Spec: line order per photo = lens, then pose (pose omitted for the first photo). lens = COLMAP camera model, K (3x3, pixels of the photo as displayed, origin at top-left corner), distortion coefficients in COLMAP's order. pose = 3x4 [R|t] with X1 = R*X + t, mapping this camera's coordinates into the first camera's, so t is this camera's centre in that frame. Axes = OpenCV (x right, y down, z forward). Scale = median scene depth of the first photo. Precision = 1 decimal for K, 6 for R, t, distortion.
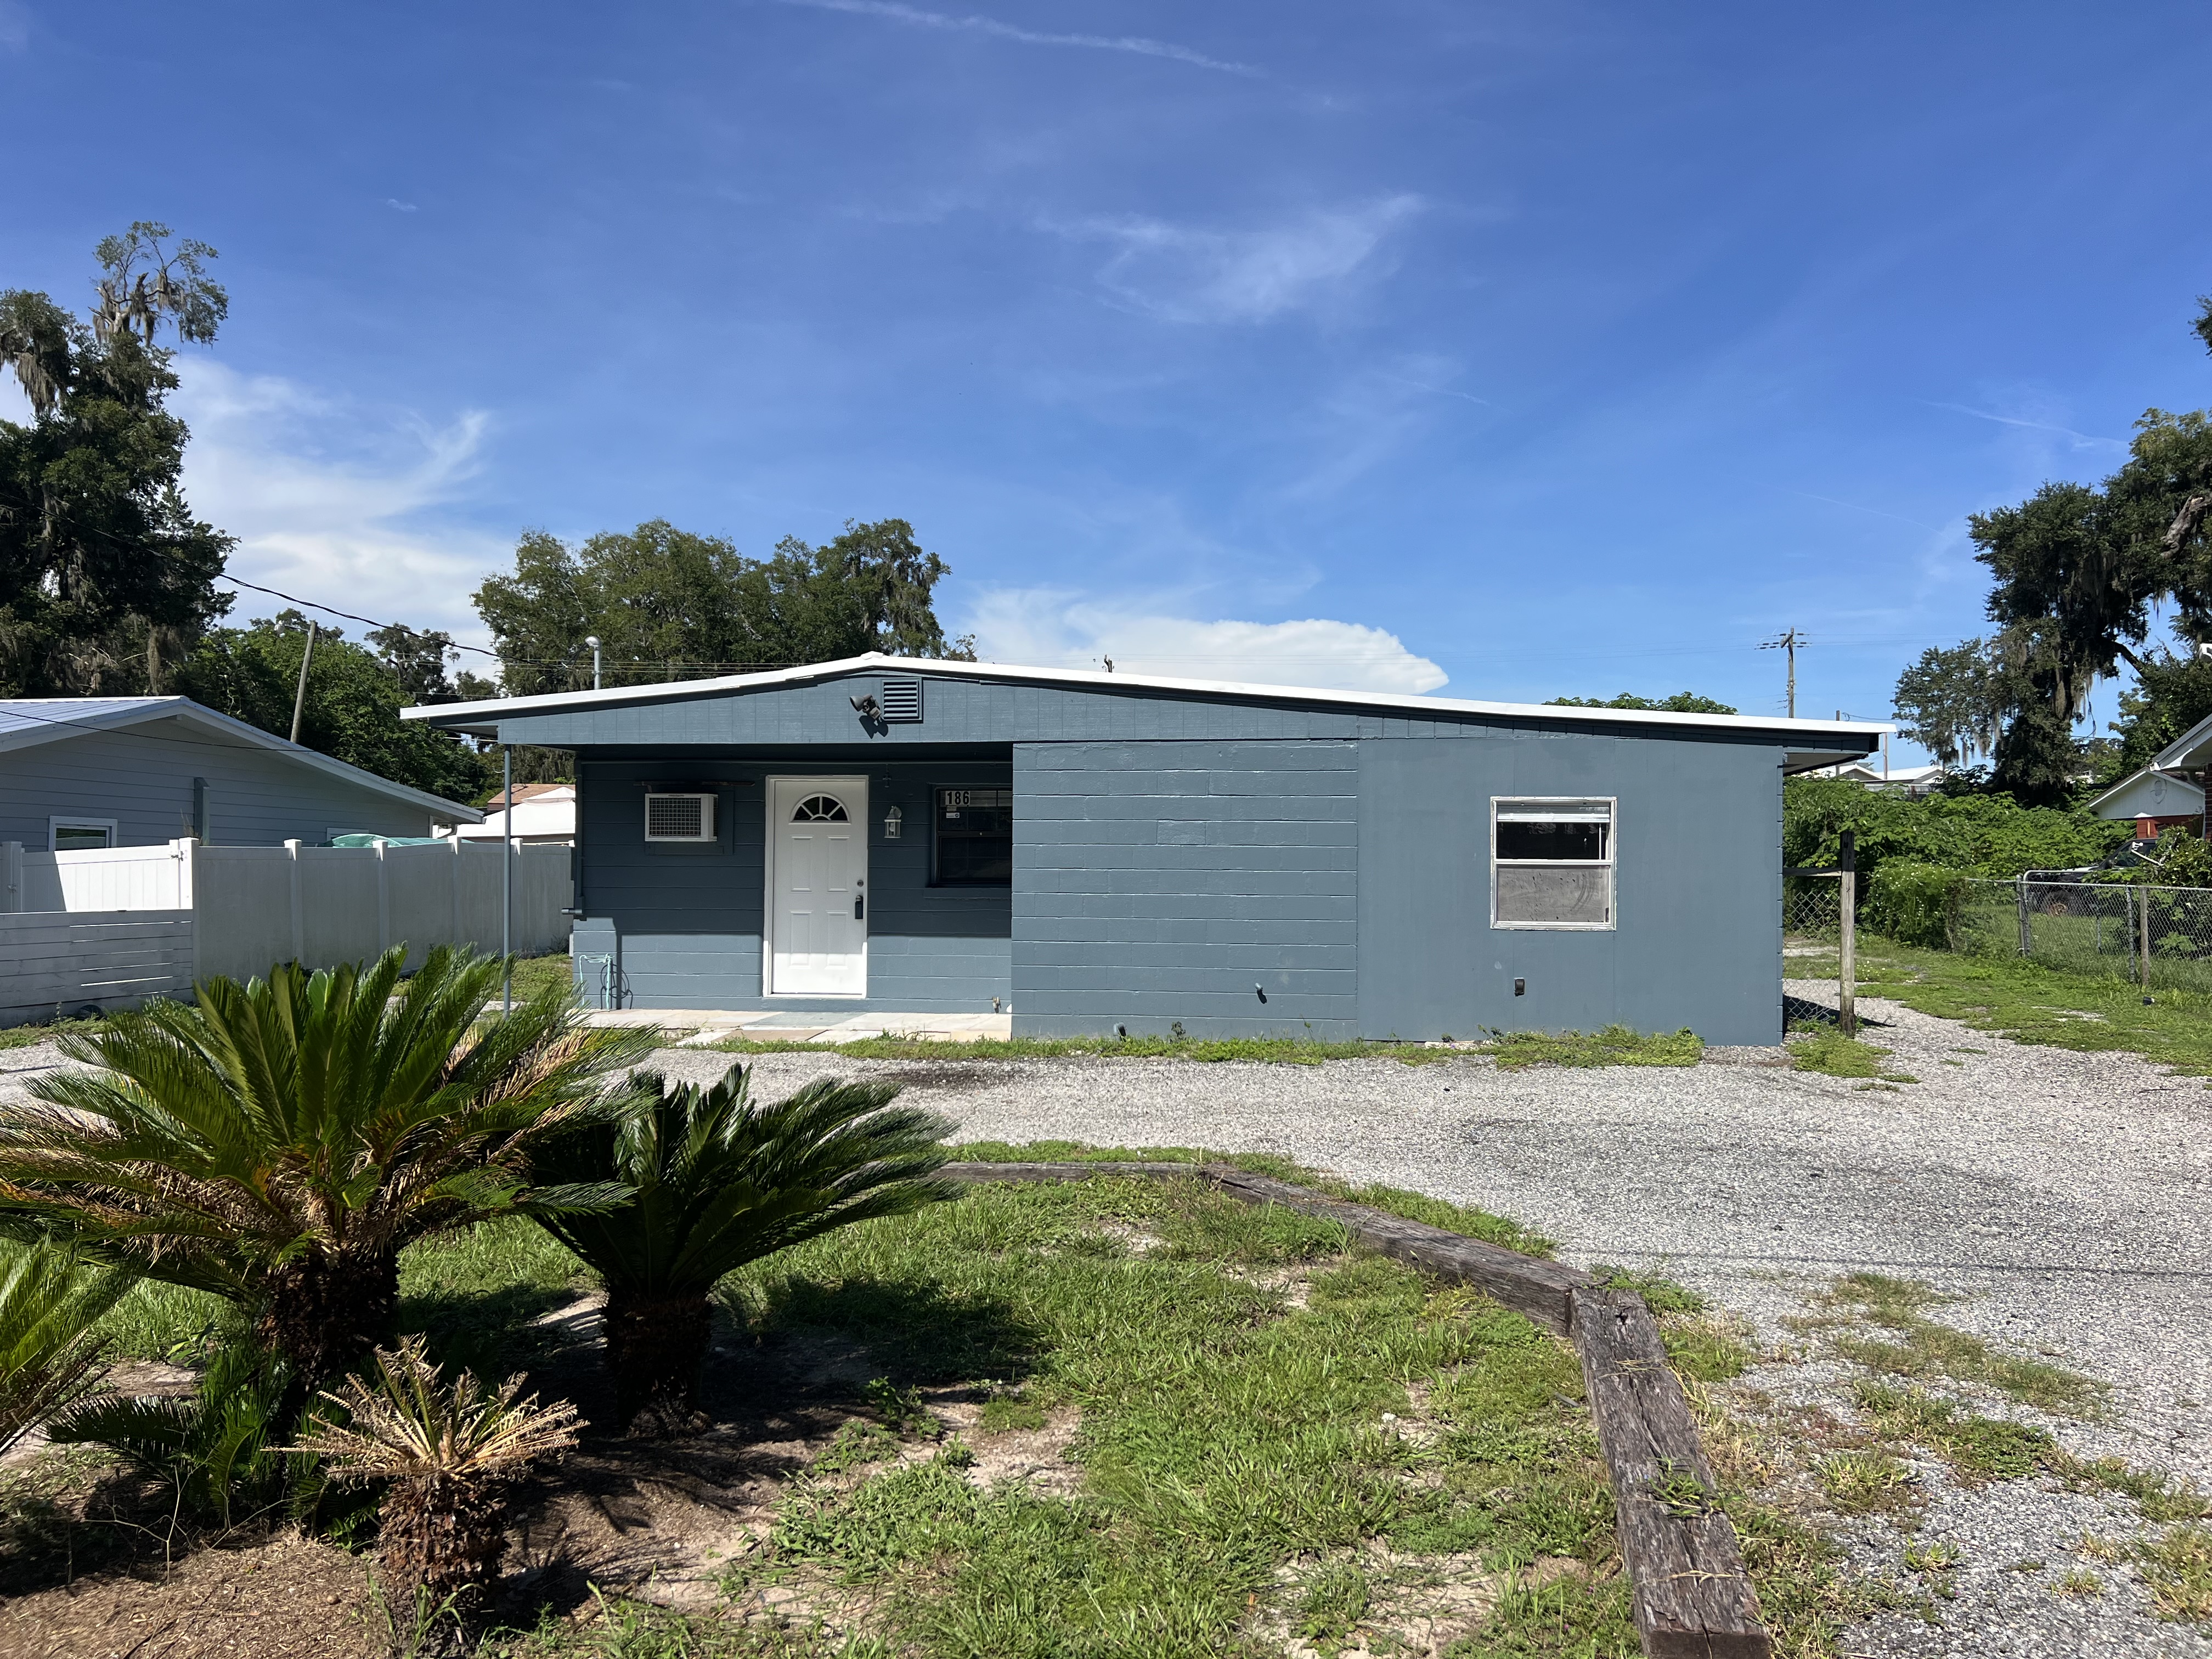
lens RADIAL K [[1650.9, 0, 1093.9], [0, 1650.9, 840.6], [0, 0, 1]] dist [0.073323, -0.082091]
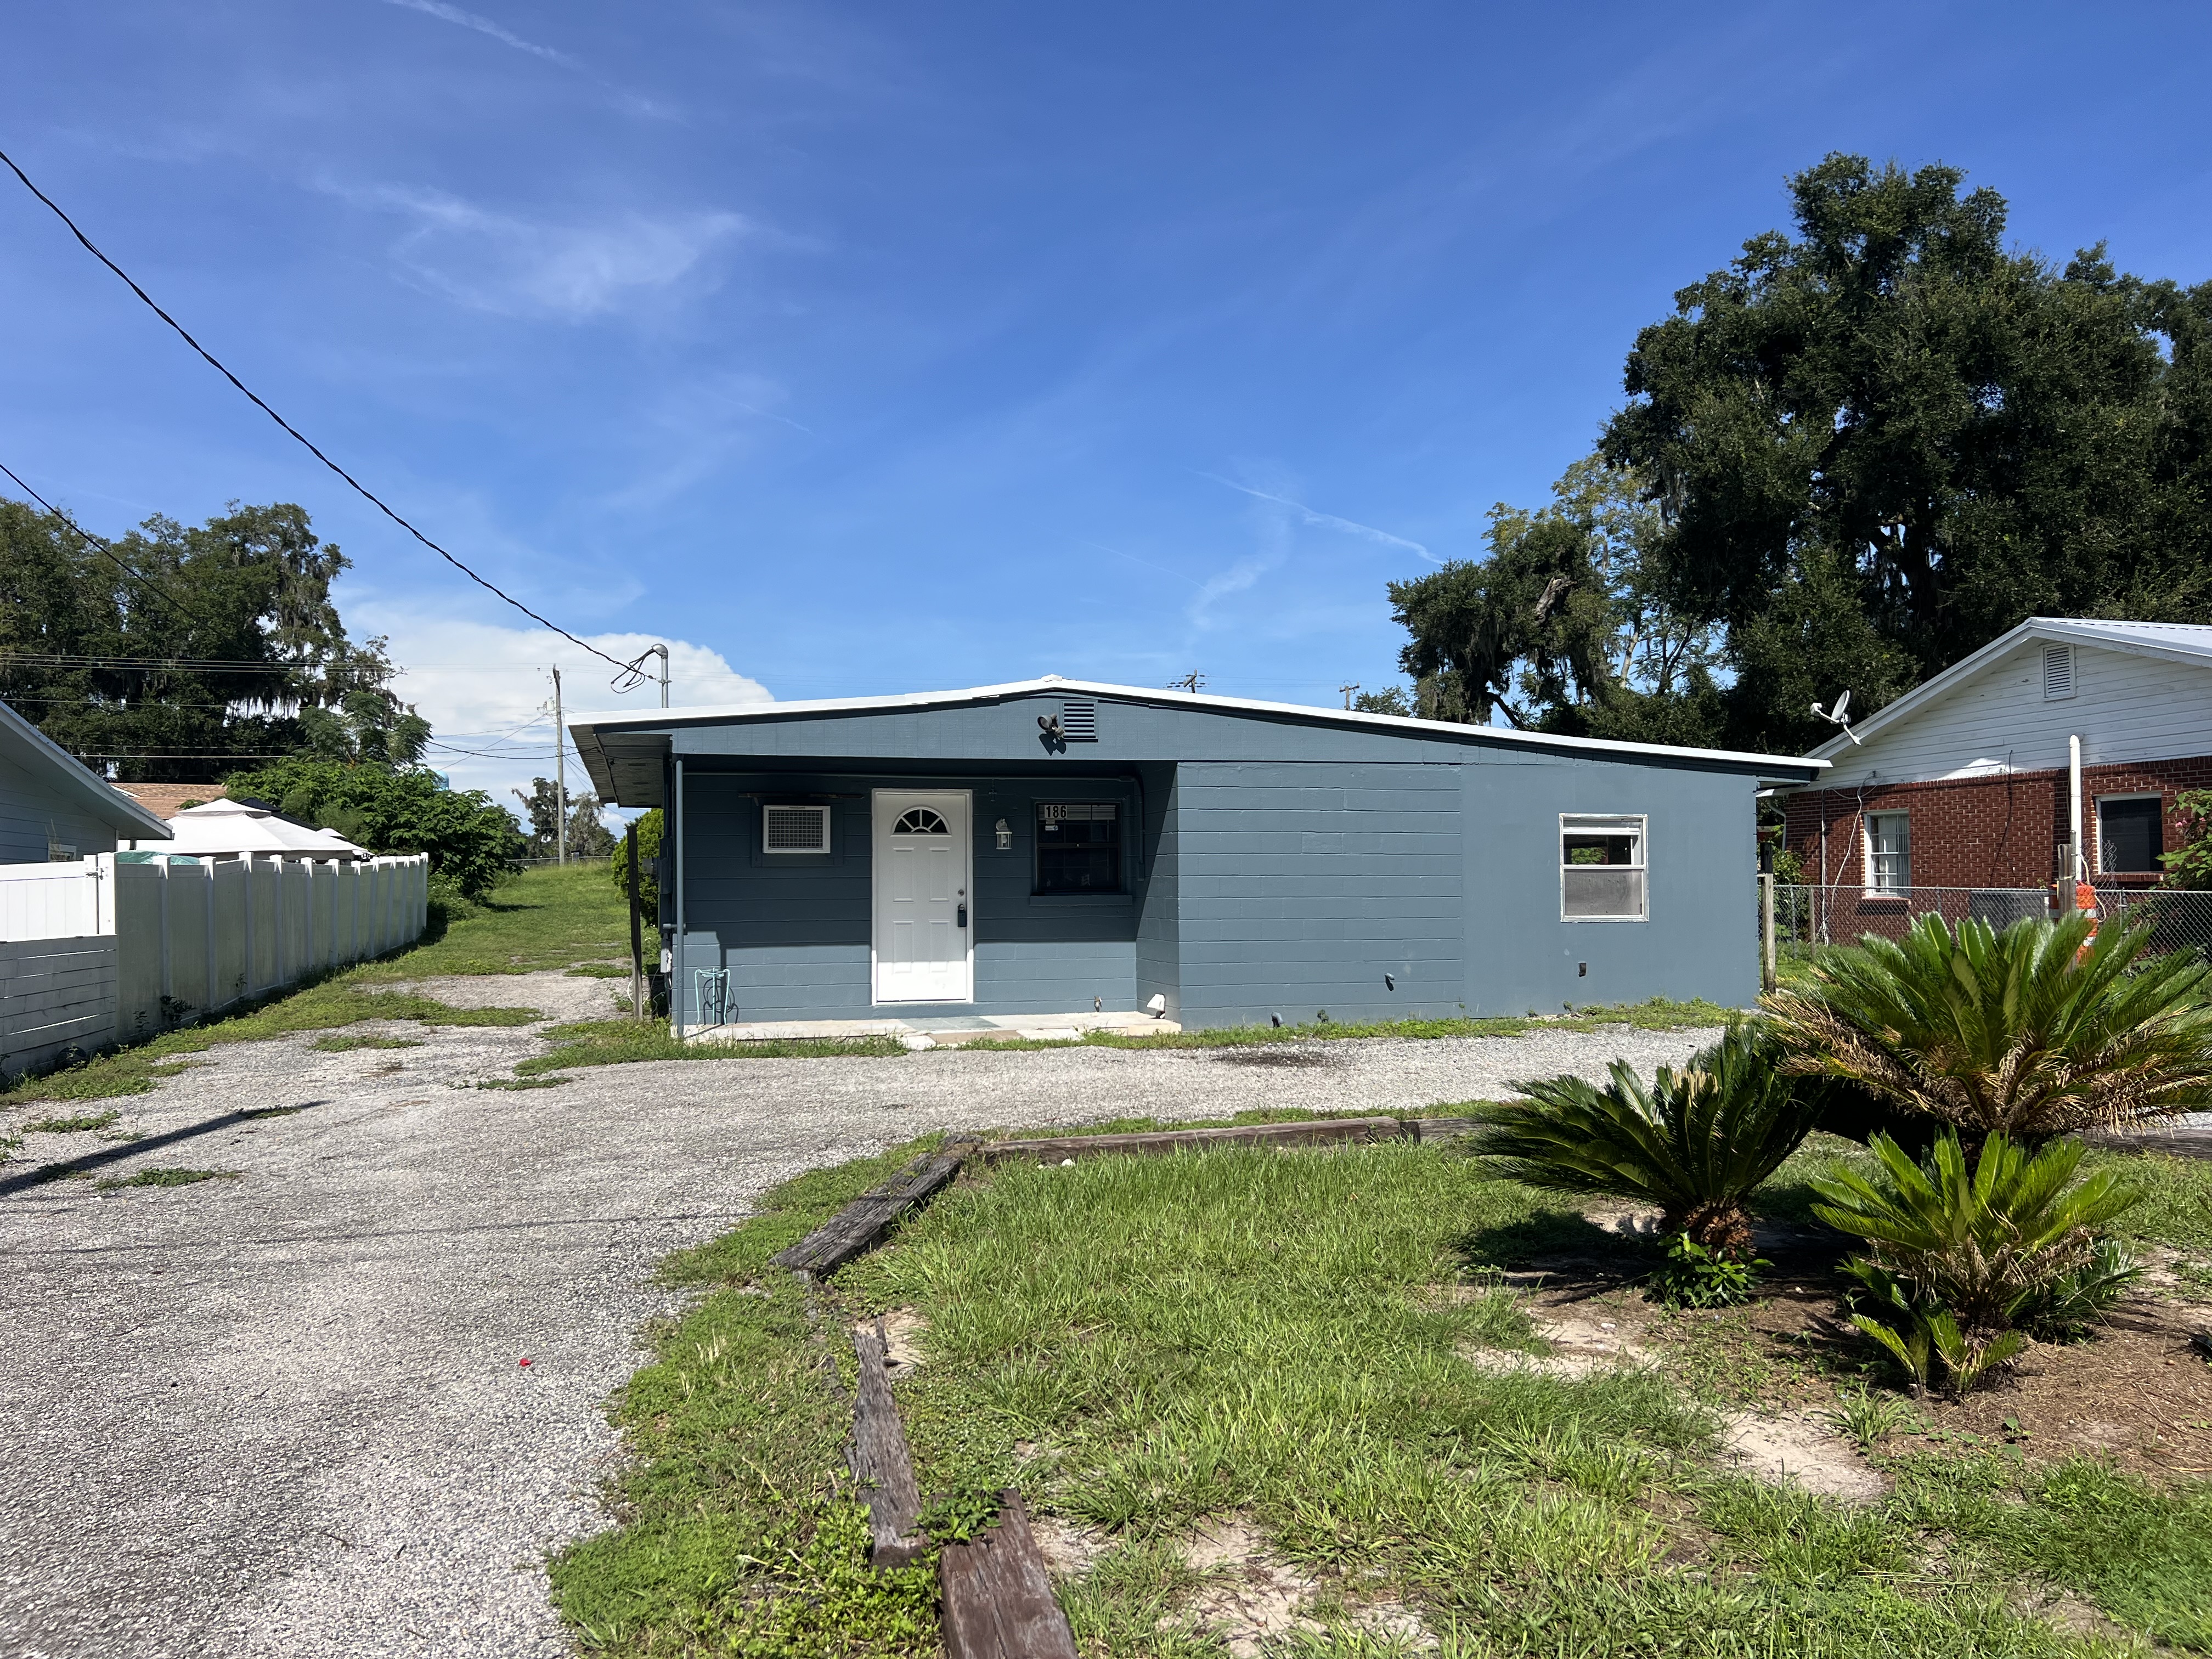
lens RADIAL K [[1650.9, 0, 1093.9], [0, 1650.9, 840.6], [0, 0, 1]] dist [0.073323, -0.082091]
pose [[0.924145, 0.000503, 0.382043, -0.464246], [0.004352, 0.999920, -0.011845, 0.005633], [-0.382018, 0.012609, 0.924069, 0.000895]]
